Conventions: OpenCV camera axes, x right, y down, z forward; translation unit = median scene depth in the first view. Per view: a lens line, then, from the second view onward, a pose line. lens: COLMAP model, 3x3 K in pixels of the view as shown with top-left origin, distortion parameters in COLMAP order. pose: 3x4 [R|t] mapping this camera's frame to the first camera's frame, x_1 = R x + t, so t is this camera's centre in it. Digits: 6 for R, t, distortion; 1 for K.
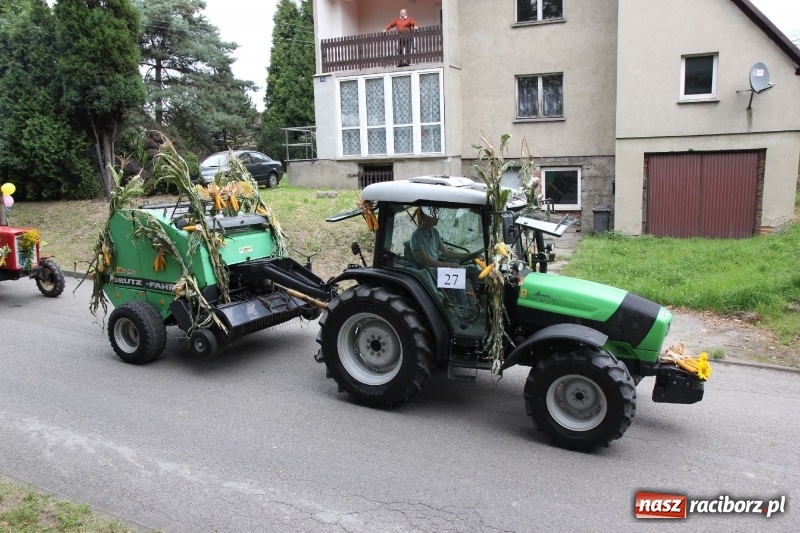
lens RADIAL K [[627.9, 0, 396.3], [0, 627.9, 269.8], [0, 0, 1]] dist [-0.094201, 0.103798]
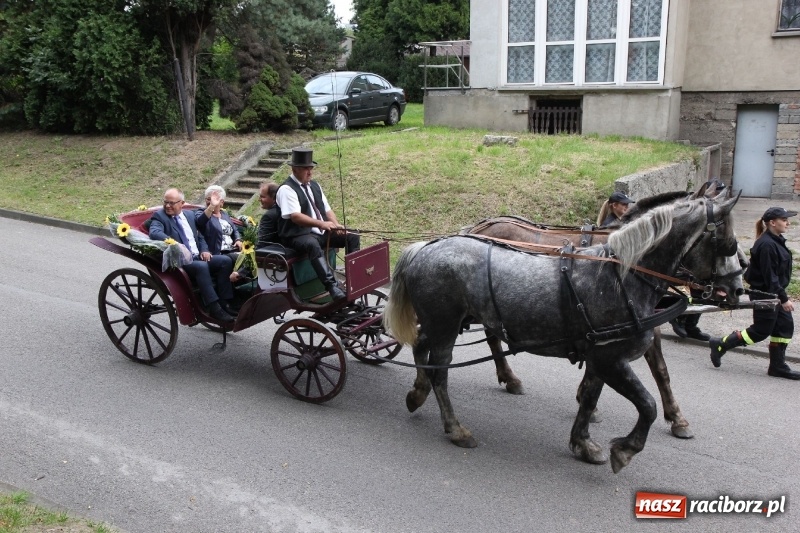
lens RADIAL K [[811.2, 0, 382.0], [0, 811.2, 268.2], [0, 0, 1]] dist [0.054688, 0.000000]
pose [[0.995972, 0.041031, -0.079731, -0.152485], [-0.036894, 0.997929, 0.052691, -0.017814], [0.081728, -0.049537, 0.995423, 0.059048]]
